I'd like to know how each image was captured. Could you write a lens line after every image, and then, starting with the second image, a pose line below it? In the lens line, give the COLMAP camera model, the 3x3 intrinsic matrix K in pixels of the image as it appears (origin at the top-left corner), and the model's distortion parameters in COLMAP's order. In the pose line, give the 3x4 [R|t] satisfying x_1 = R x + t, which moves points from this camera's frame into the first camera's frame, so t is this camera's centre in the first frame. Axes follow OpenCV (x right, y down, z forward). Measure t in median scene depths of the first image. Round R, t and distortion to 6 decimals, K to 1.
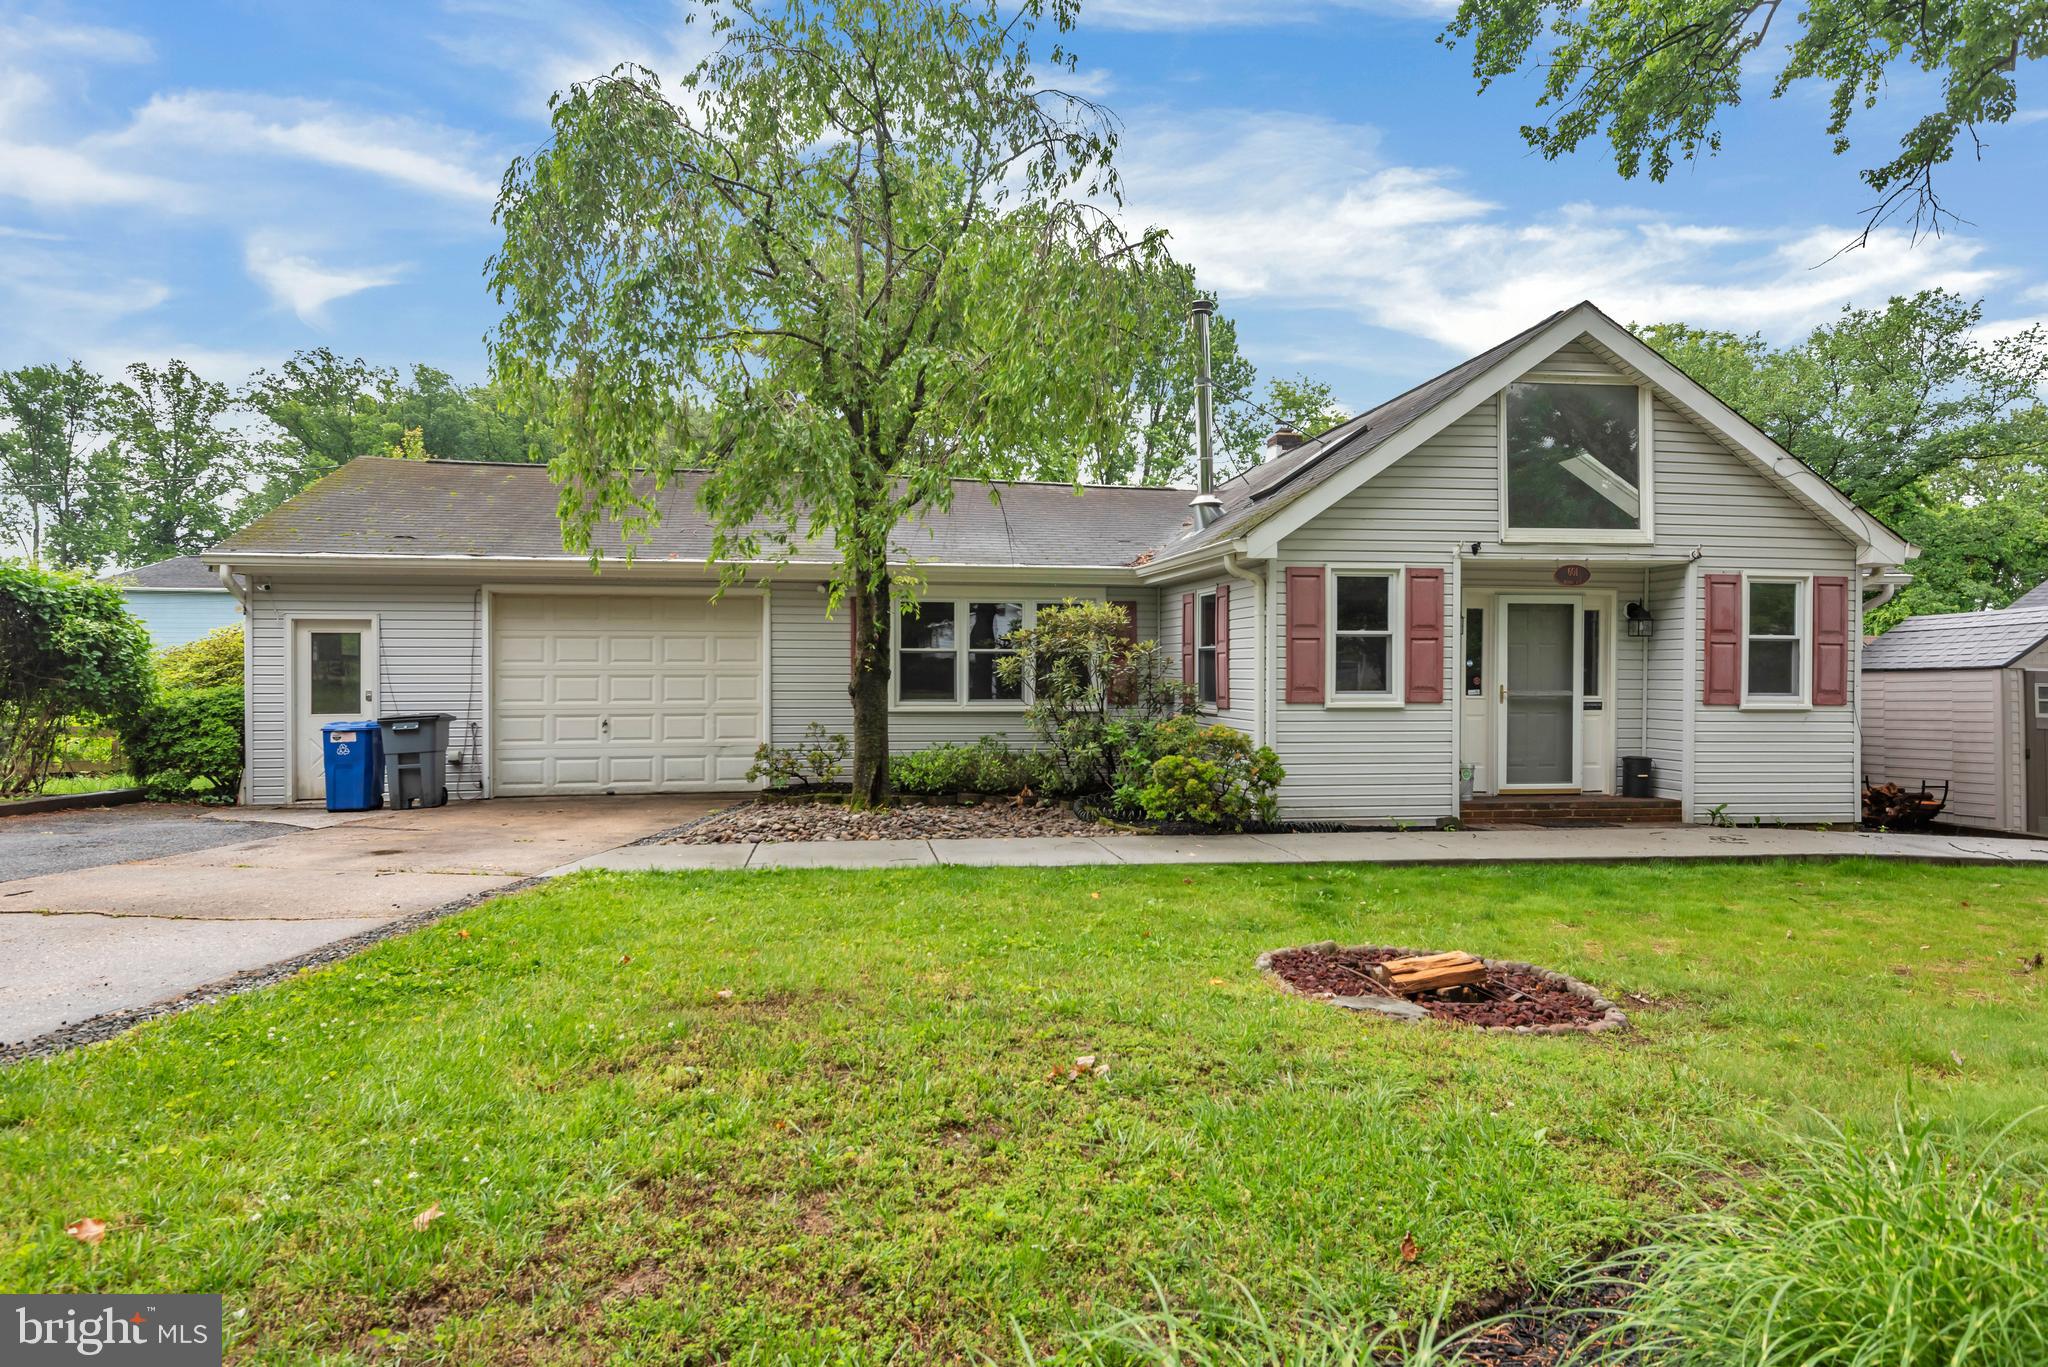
lens RADIAL K [[1179.5, 0, 1024.0], [0, 1179.5, 683.5], [0, 0, 1]] dist [-0.000734, -0.001105]
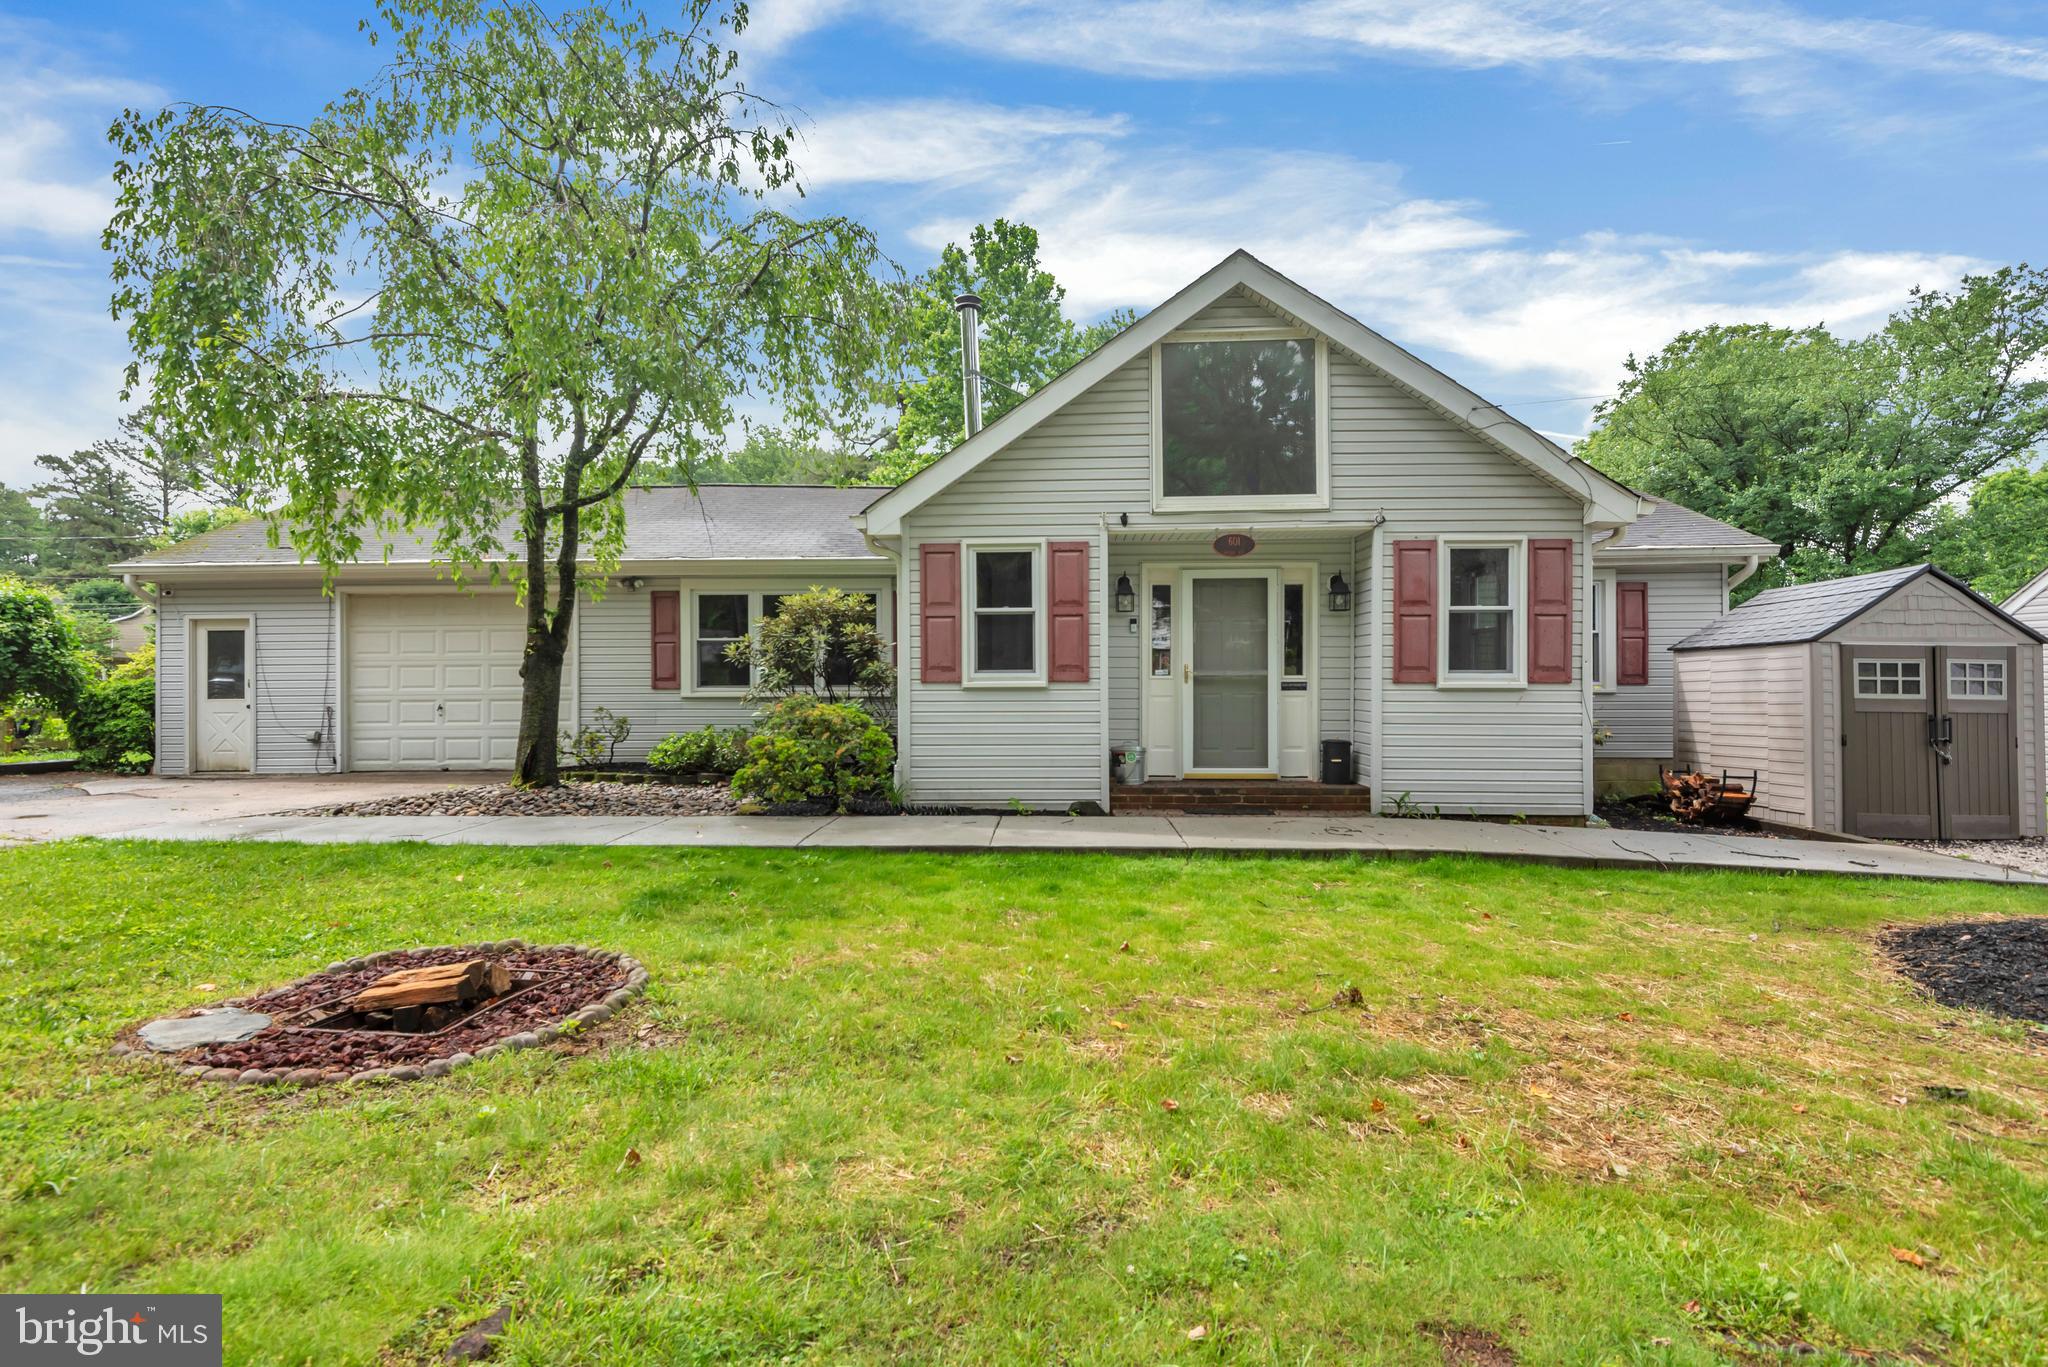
lens RADIAL K [[982.2, 0, 1024.0], [0, 982.2, 683.5], [0, 0, 1]] dist [0.000825, -0.000264]
pose [[0.983978, -0.005207, -0.178216, 0.425723], [0.004754, 0.999984, -0.002969, 0.018915], [0.178228, 0.002074, 0.983987, 0.197811]]
